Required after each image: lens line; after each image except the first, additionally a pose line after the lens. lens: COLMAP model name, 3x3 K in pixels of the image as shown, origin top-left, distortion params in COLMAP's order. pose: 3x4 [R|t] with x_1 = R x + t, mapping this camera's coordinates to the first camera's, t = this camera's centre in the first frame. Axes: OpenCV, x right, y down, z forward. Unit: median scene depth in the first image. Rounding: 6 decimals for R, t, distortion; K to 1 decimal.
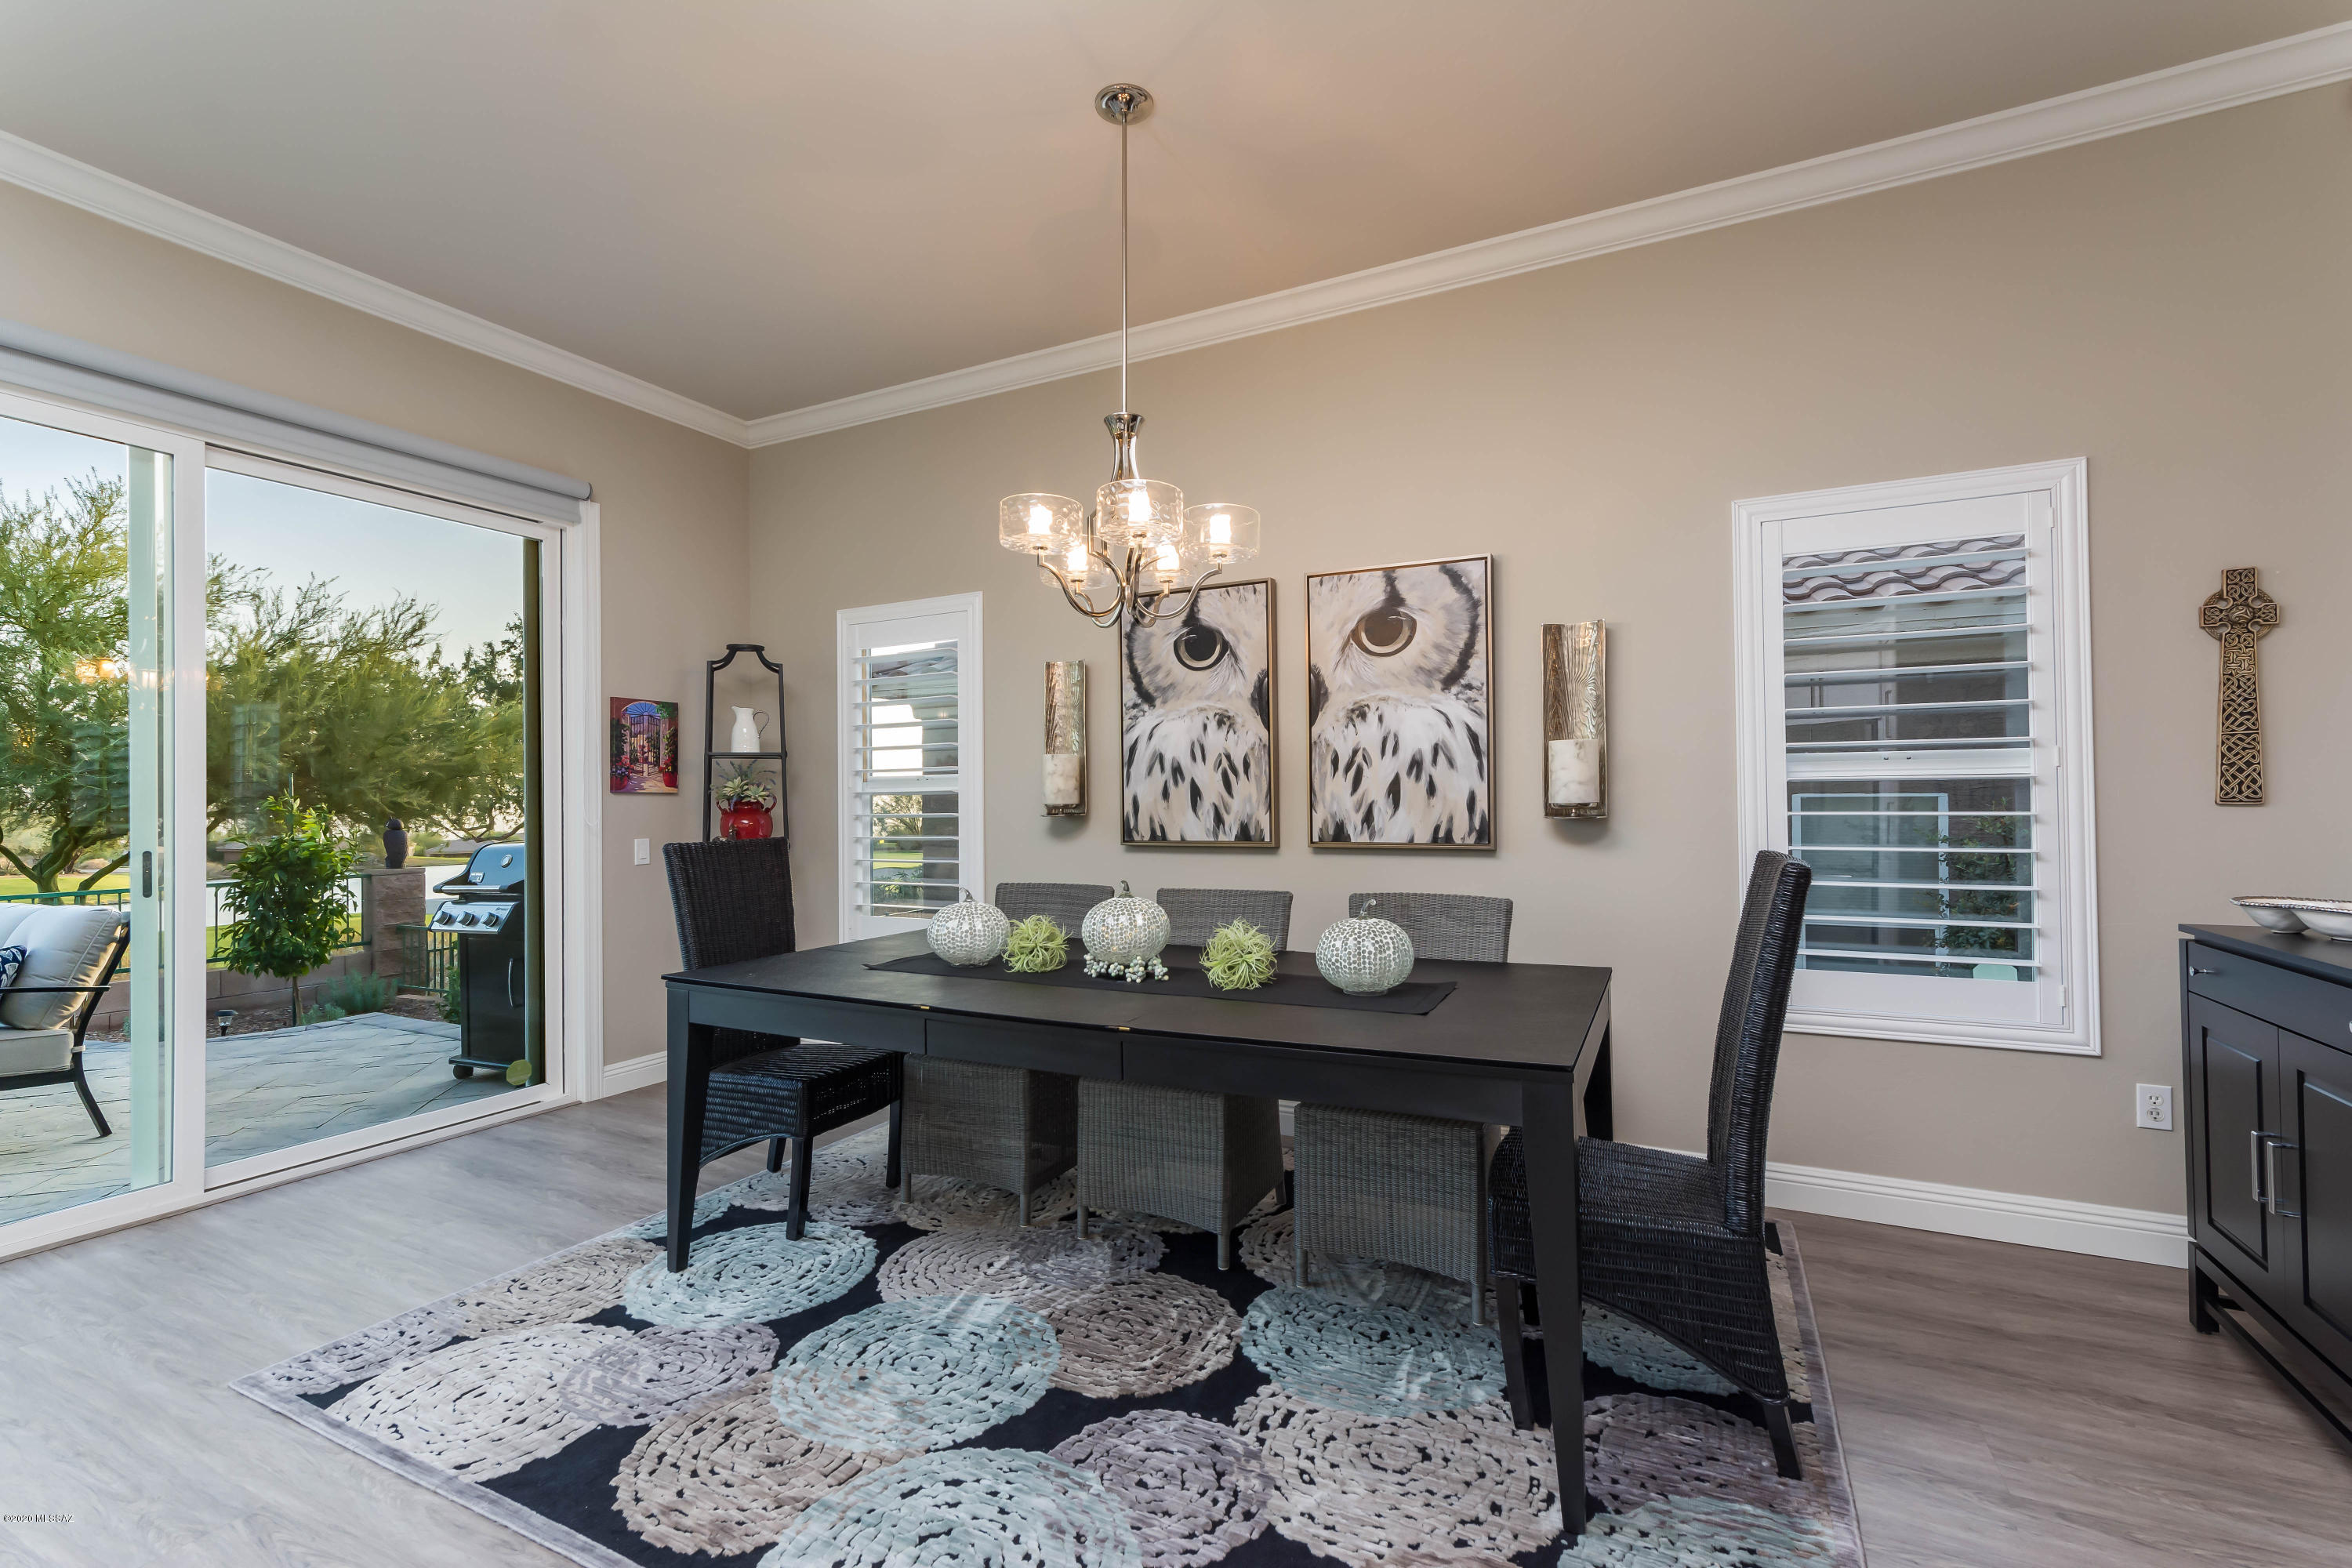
lens RADIAL K [[1026.2, 0, 1163.5], [0, 1026.2, 792.2], [0, 0, 1]] dist [-0.001245, 0.003081]
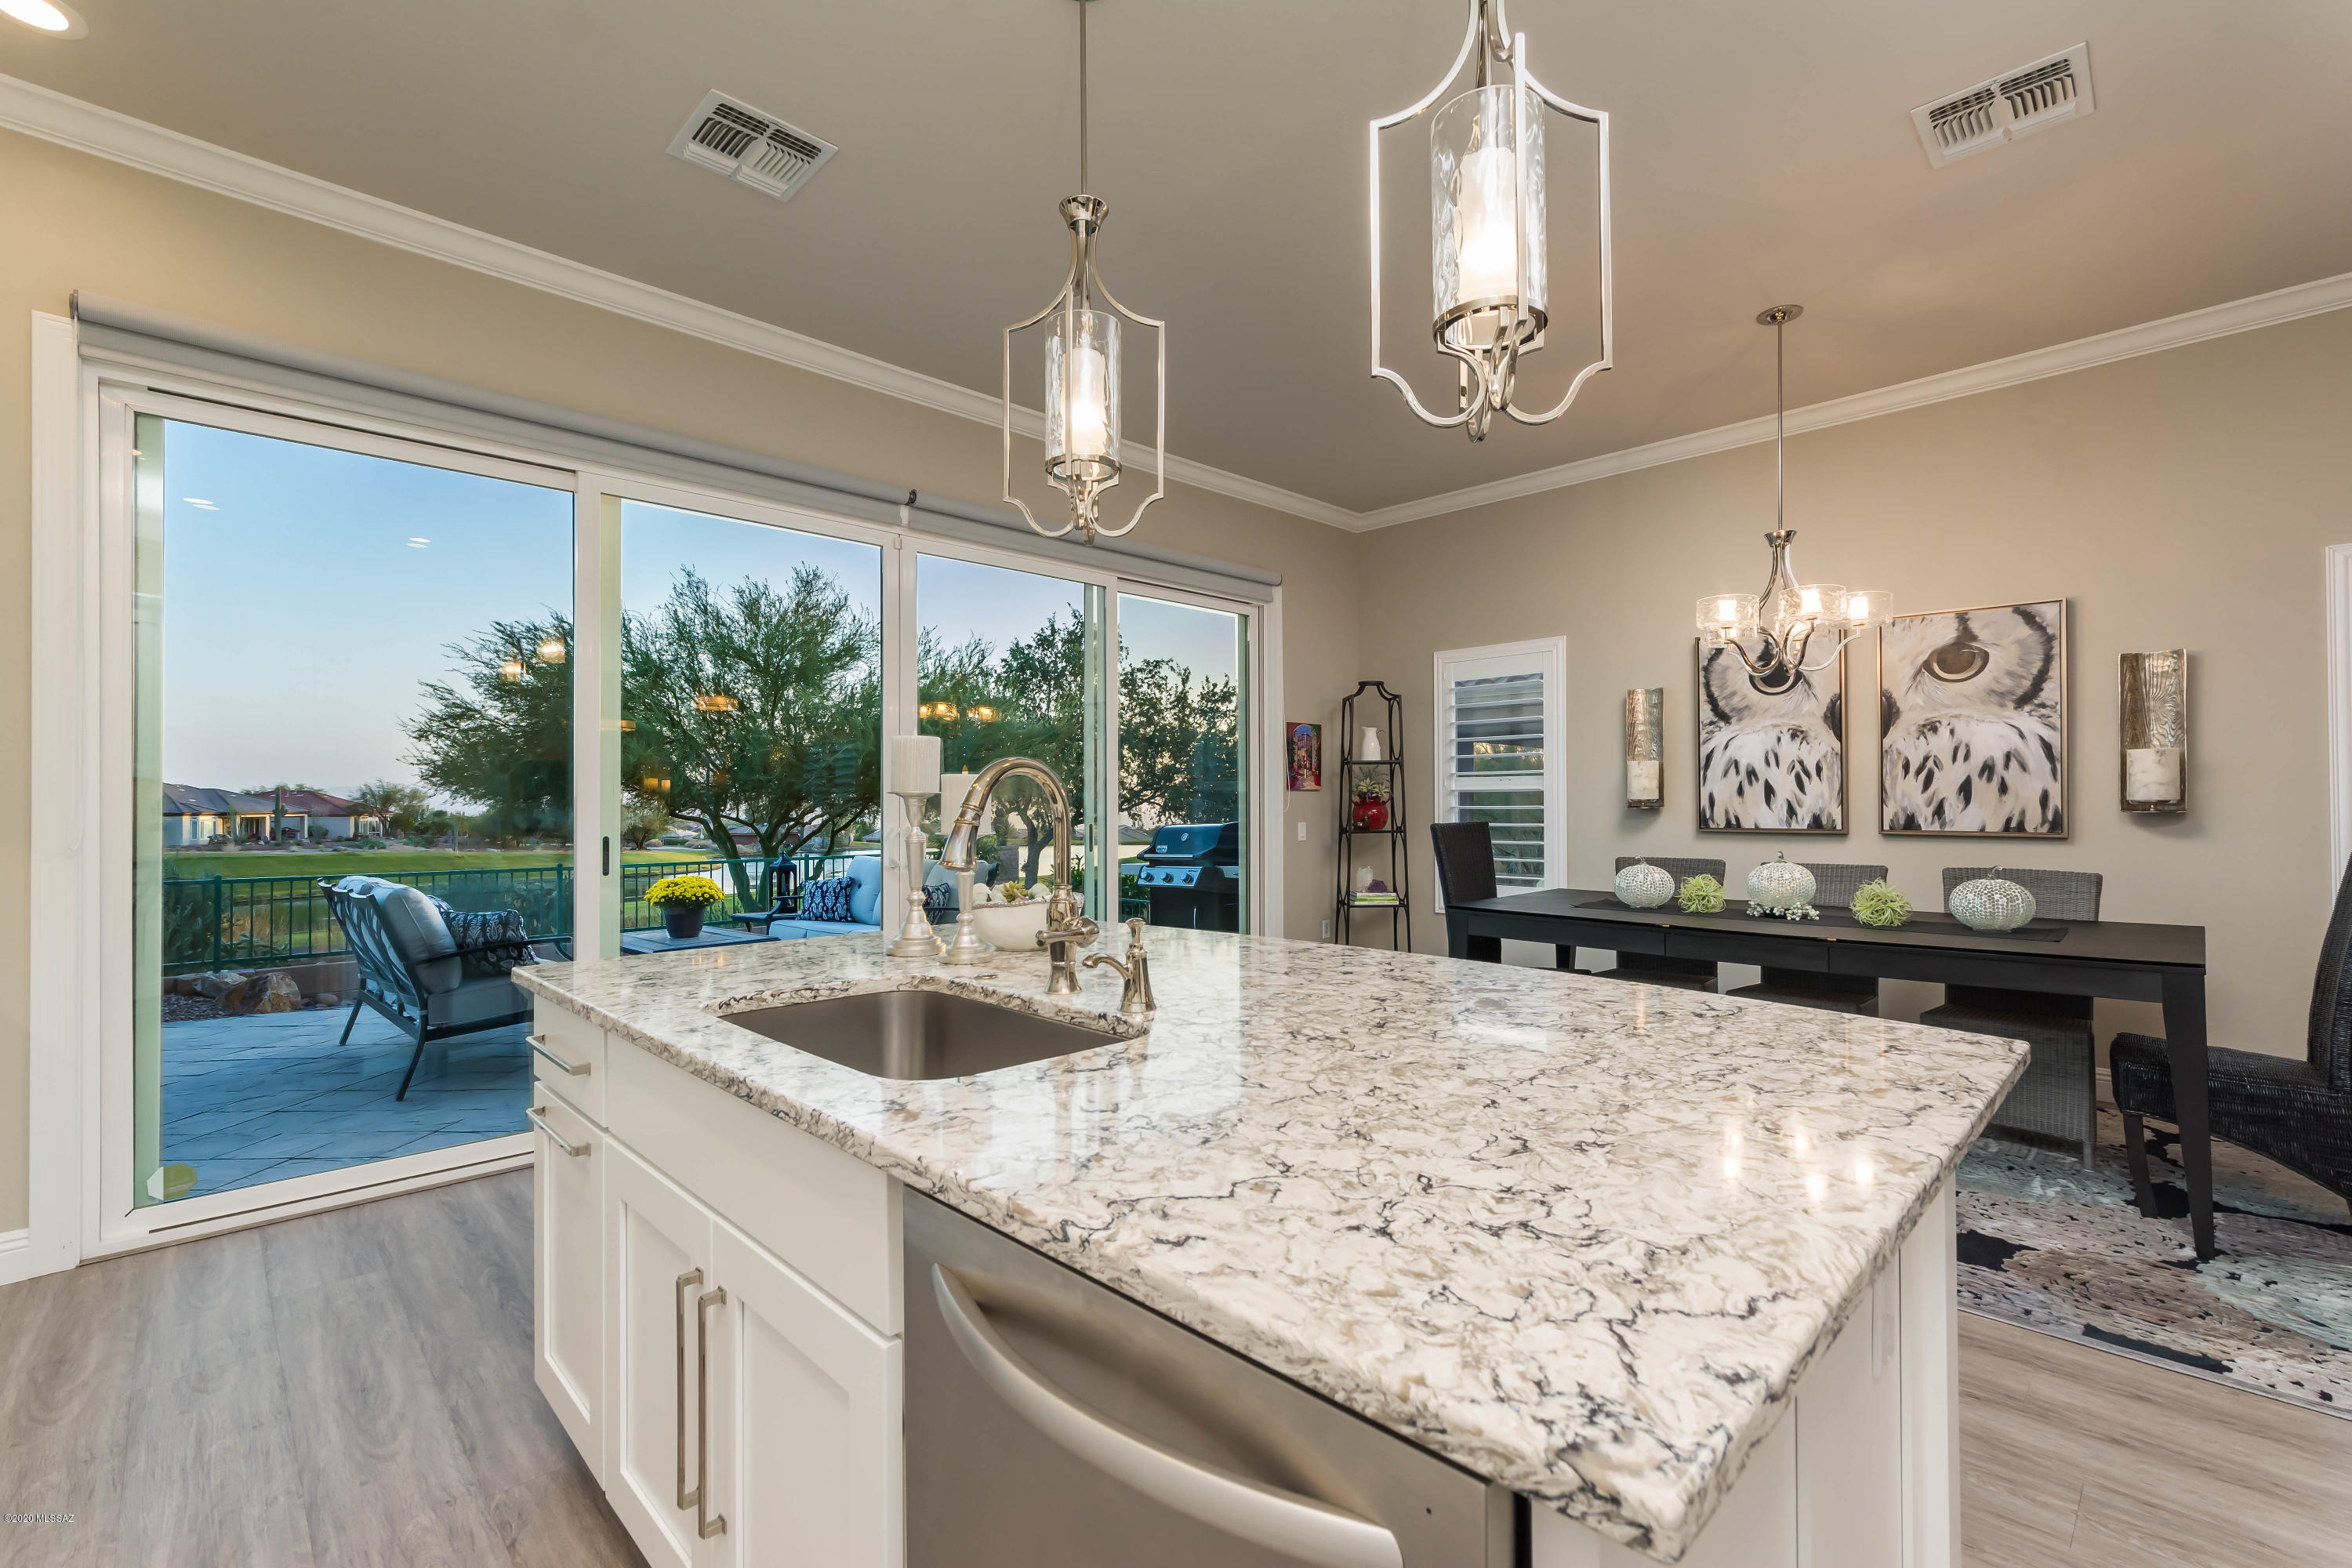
lens RADIAL K [[1026.2, 0, 1170.6], [0, 1026.2, 789.5], [0, 0, 1]] dist [-0.001245, 0.003081]
pose [[0.948546, 0.001947, -0.316632, -0.293953], [-0.001858, 0.999998, 0.000582, -0.000415], [0.316633, 0.000036, 0.948548, -0.484636]]
